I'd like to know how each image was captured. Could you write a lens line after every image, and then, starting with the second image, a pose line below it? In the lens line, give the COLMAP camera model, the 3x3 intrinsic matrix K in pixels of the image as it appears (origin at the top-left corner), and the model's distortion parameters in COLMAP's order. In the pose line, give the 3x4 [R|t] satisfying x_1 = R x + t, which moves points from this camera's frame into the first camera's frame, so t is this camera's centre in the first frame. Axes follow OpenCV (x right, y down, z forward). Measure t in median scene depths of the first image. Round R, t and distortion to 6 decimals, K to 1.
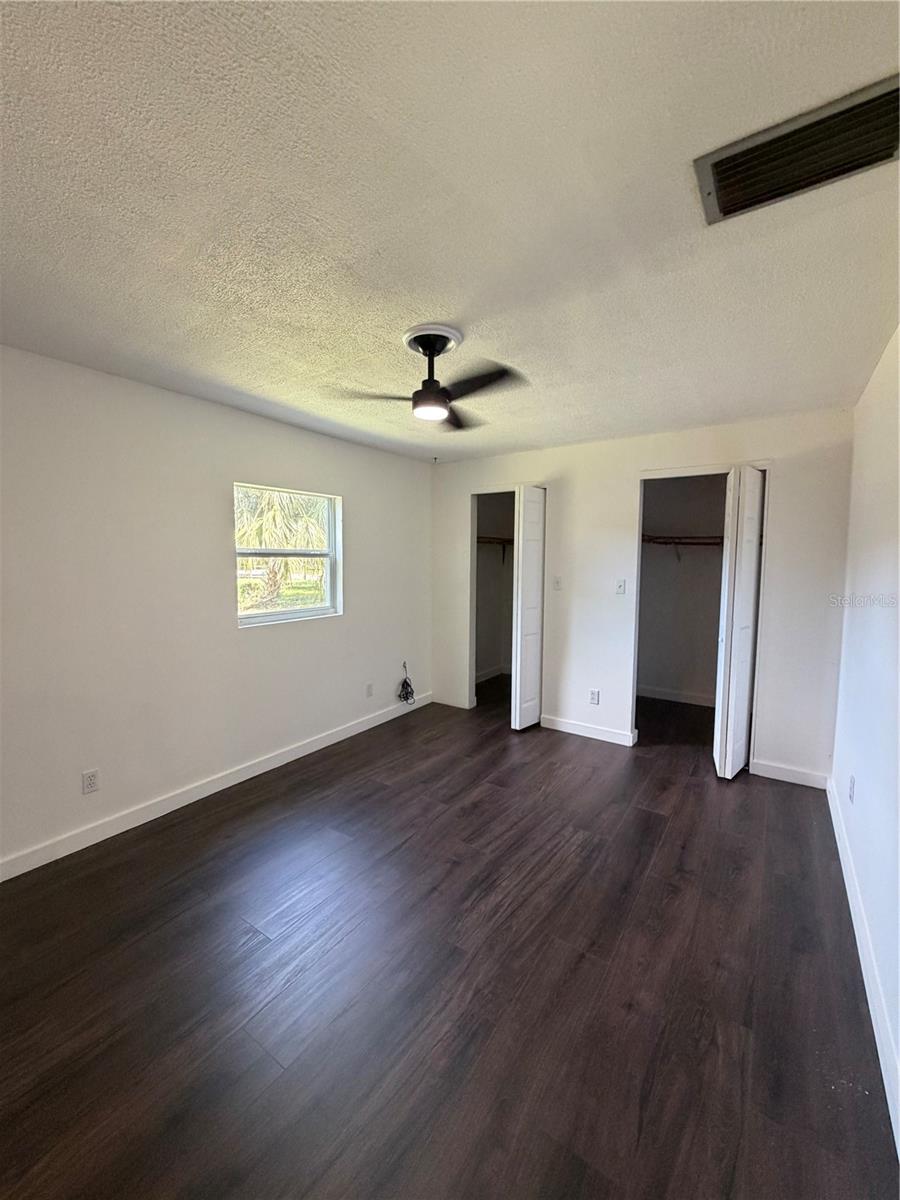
lens RADIAL K [[478.5, 0, 450.2], [0, 478.5, 596.6], [0, 0, 1]] dist [0.001727, -0.000344]
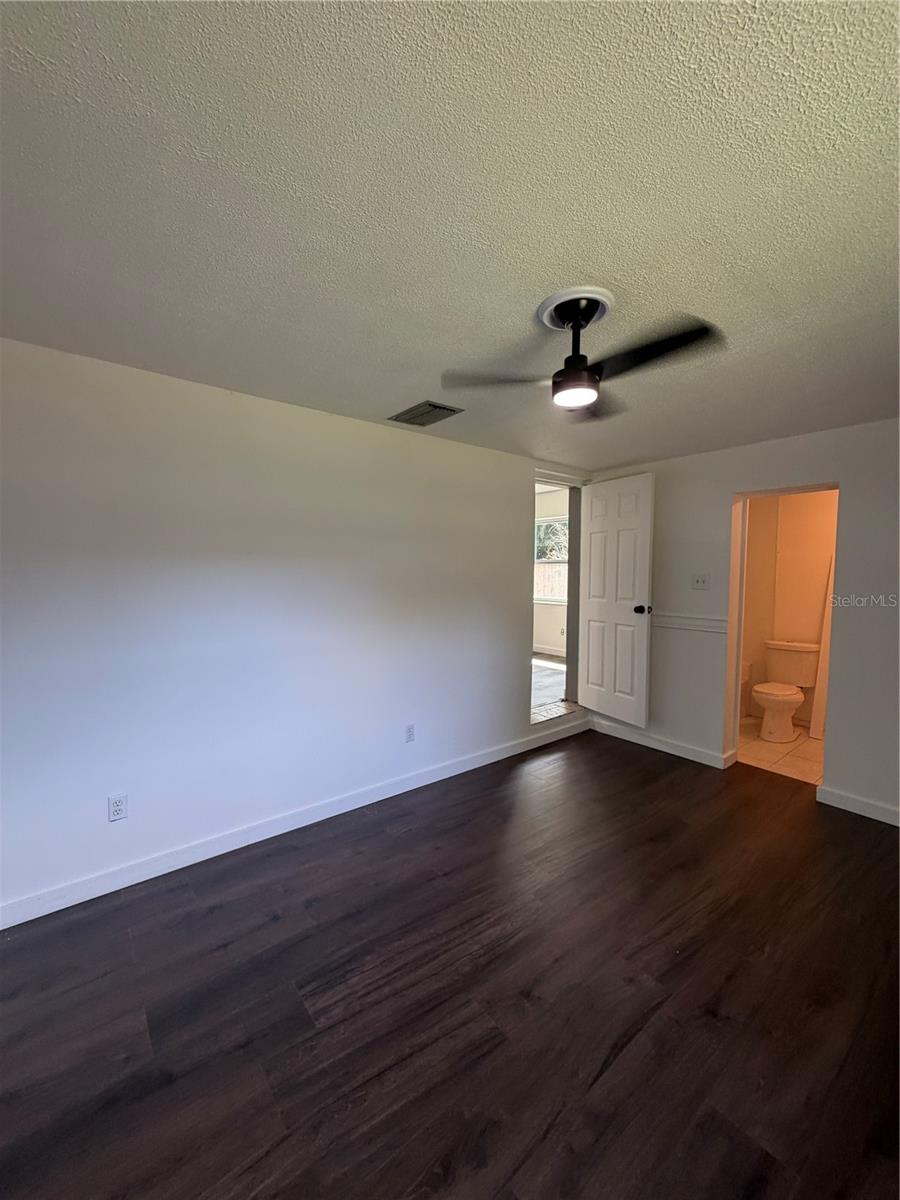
lens RADIAL K [[478.5, 0, 450.2], [0, 478.5, 596.6], [0, 0, 1]] dist [0.001727, -0.000344]
pose [[-0.959262, -0.026517, 0.281271, -0.057703], [0.011927, 0.990897, 0.134092, -0.120090], [-0.282266, 0.131984, -0.950214, 1.428959]]
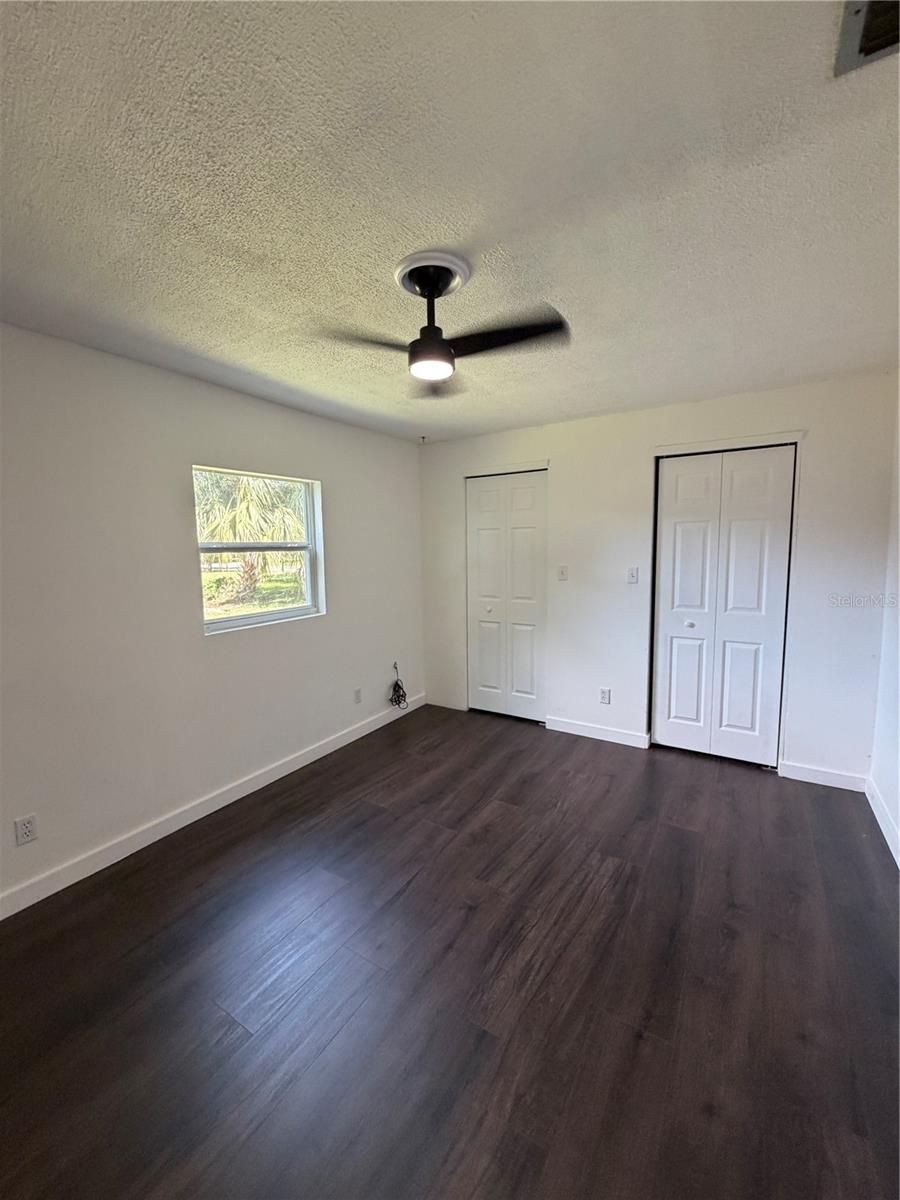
lens RADIAL K [[478.5, 0, 450.2], [0, 478.5, 596.6], [0, 0, 1]] dist [0.001727, -0.000344]
pose [[0.998869, -0.026589, 0.039415, -0.039246], [0.025603, 0.999352, 0.025306, -0.017355], [-0.040062, -0.024268, 0.998902, 0.143841]]
